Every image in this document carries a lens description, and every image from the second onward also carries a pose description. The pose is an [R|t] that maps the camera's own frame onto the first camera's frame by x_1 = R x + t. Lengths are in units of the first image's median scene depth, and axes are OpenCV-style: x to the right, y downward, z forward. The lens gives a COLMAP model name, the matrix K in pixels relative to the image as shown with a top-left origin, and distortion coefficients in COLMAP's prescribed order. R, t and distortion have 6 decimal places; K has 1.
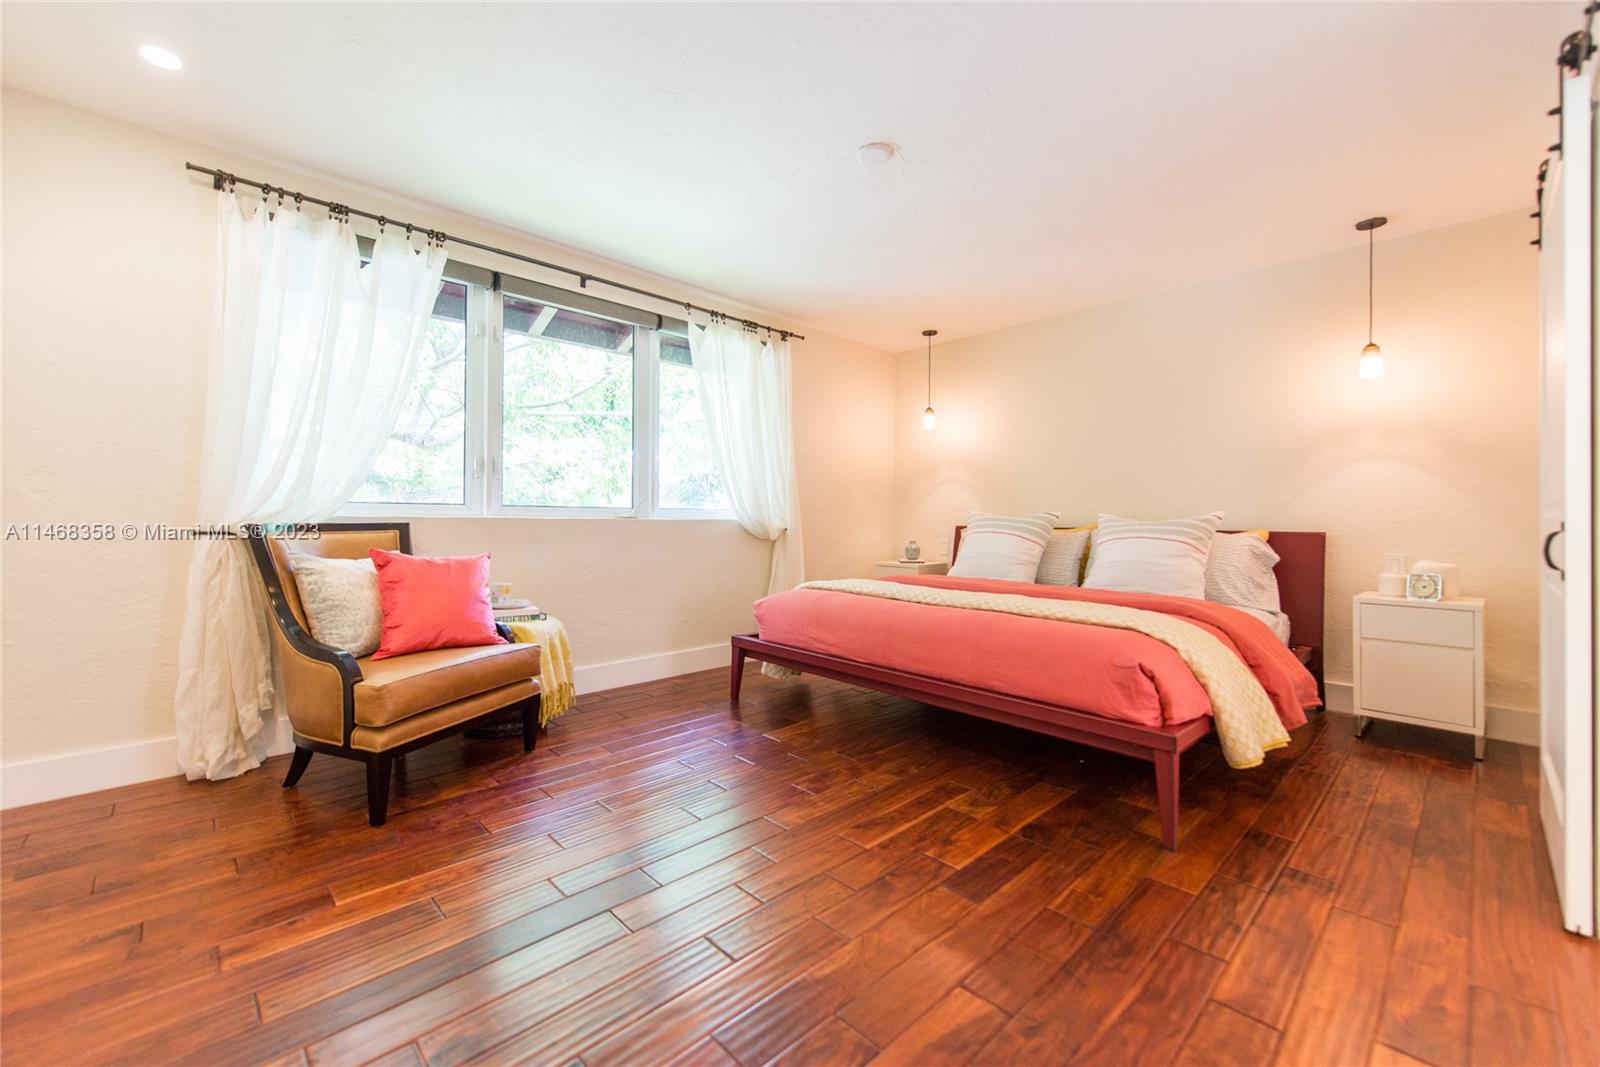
lens RADIAL K [[633.1, 0, 801.7], [0, 633.1, 527.8], [0, 0, 1]] dist [0.000612, -0.000057]
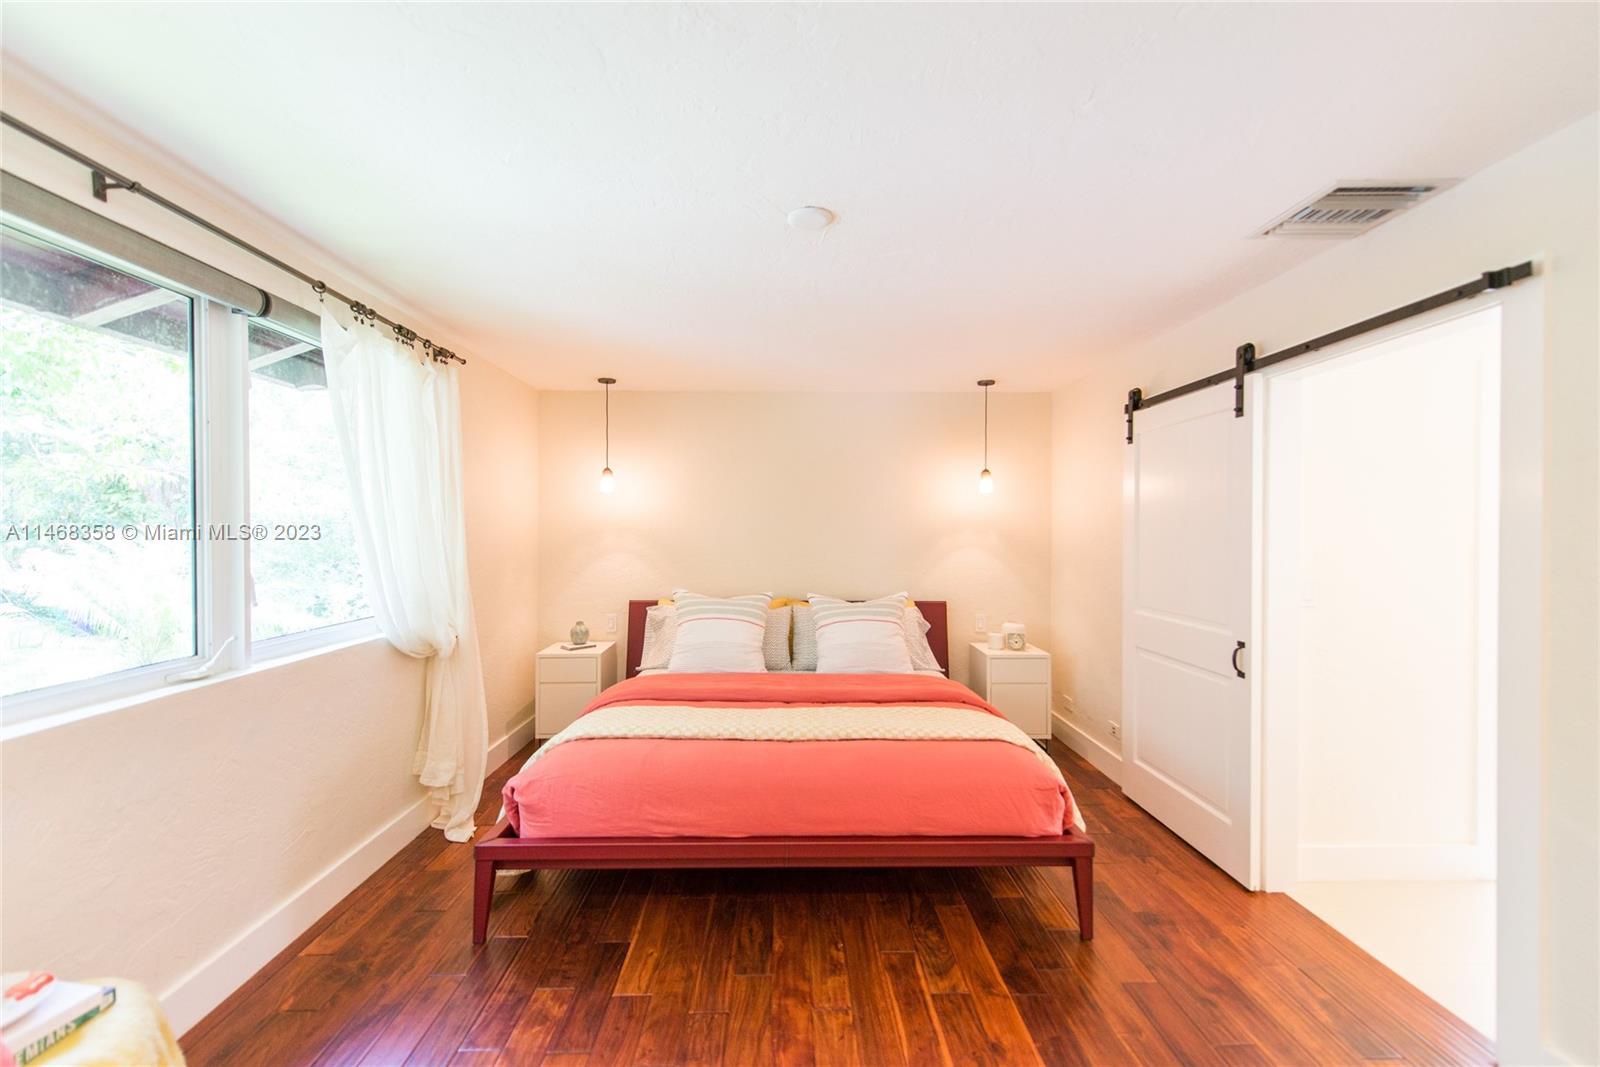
lens RADIAL K [[621.8, 0, 780.8], [0, 621.8, 537.7], [0, 0, 1]] dist [0.001727, 0.000150]
pose [[0.683185, -0.016263, 0.730064, -0.372482], [0.011643, 0.999867, 0.011378, -0.149140], [-0.730152, 0.000726, 0.683284, 0.370107]]
